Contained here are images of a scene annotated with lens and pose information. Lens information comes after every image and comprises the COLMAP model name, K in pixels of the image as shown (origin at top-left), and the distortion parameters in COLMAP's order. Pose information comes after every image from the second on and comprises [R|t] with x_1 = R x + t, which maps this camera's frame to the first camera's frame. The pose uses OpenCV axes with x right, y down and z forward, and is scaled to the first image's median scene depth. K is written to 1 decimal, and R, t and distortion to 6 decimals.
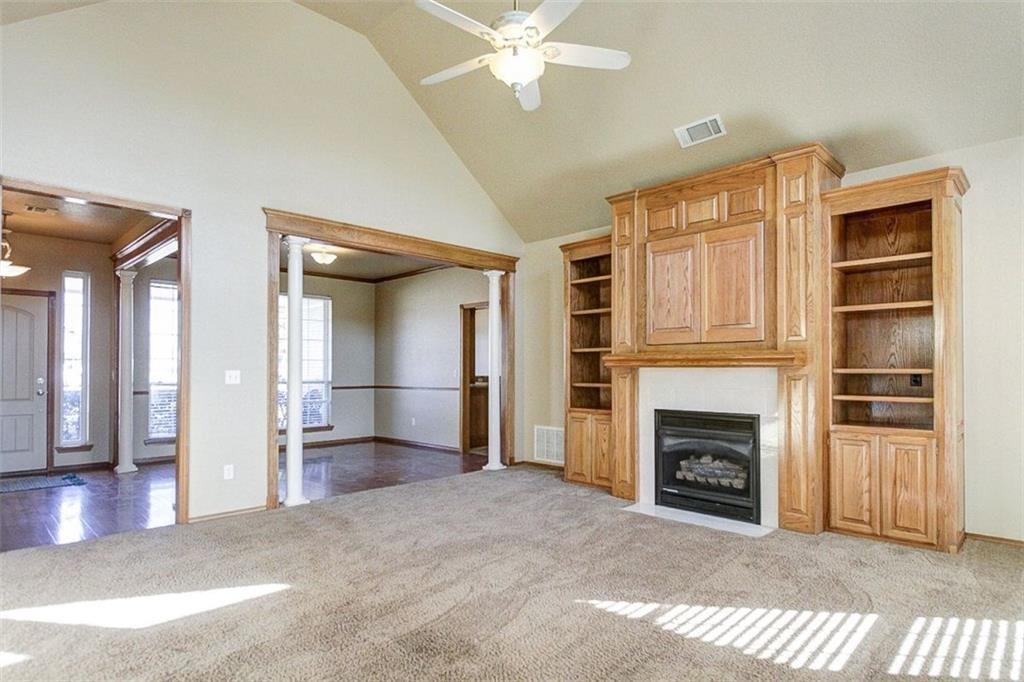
lens RADIAL K [[552.1, 0, 515.2], [0, 552.1, 355.2], [0, 0, 1]] dist [-0.020112, -0.000044]
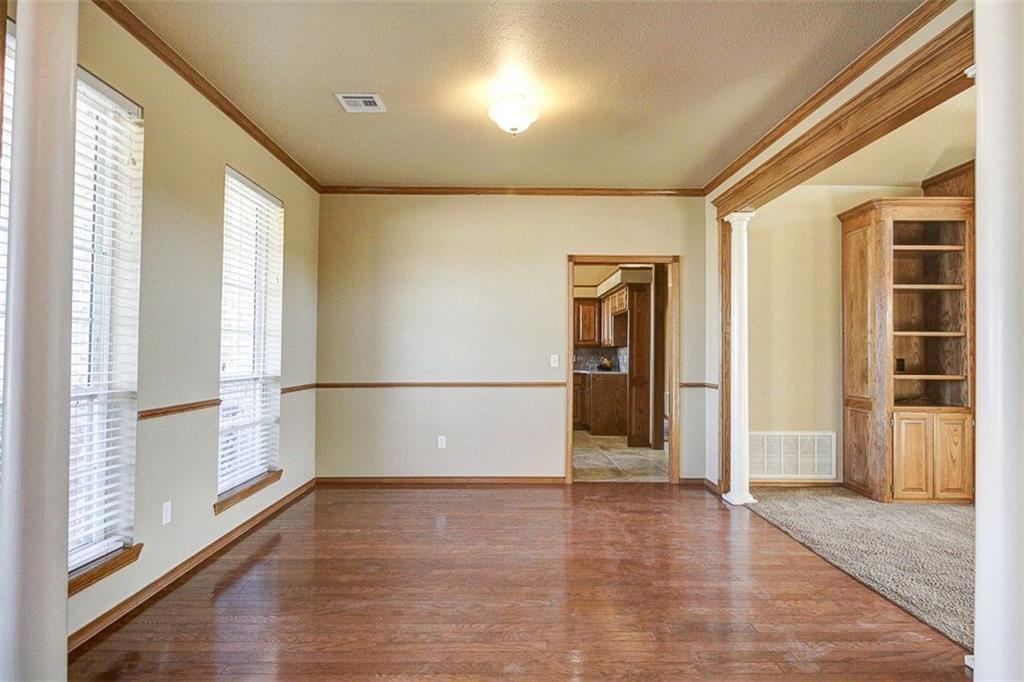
lens RADIAL K [[552.2, 0, 512.0], [0, 552.2, 341.0], [0, 0, 1]] dist [0.002500, 0.000120]
pose [[0.715140, 0.019589, 0.698707, -0.990404], [-0.025890, 0.999664, -0.001528, 0.020234], [-0.698502, -0.016997, 0.715406, 0.960152]]
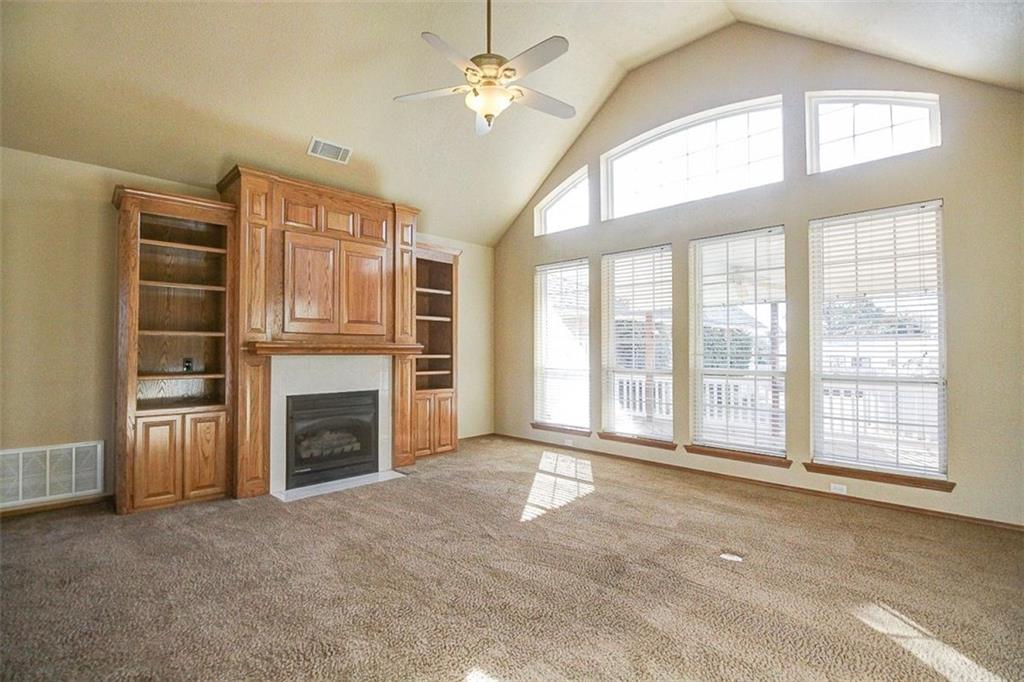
lens RADIAL K [[462.6, 0, 512.0], [0, 462.6, 341.0], [0, 0, 1]] dist [-0.037093, -0.000118]
pose [[-0.002345, 0.025764, 0.999665, -0.597007], [-0.020759, 0.999451, -0.025807, 0.009584], [-0.999782, -0.020812, -0.001809, 0.589340]]
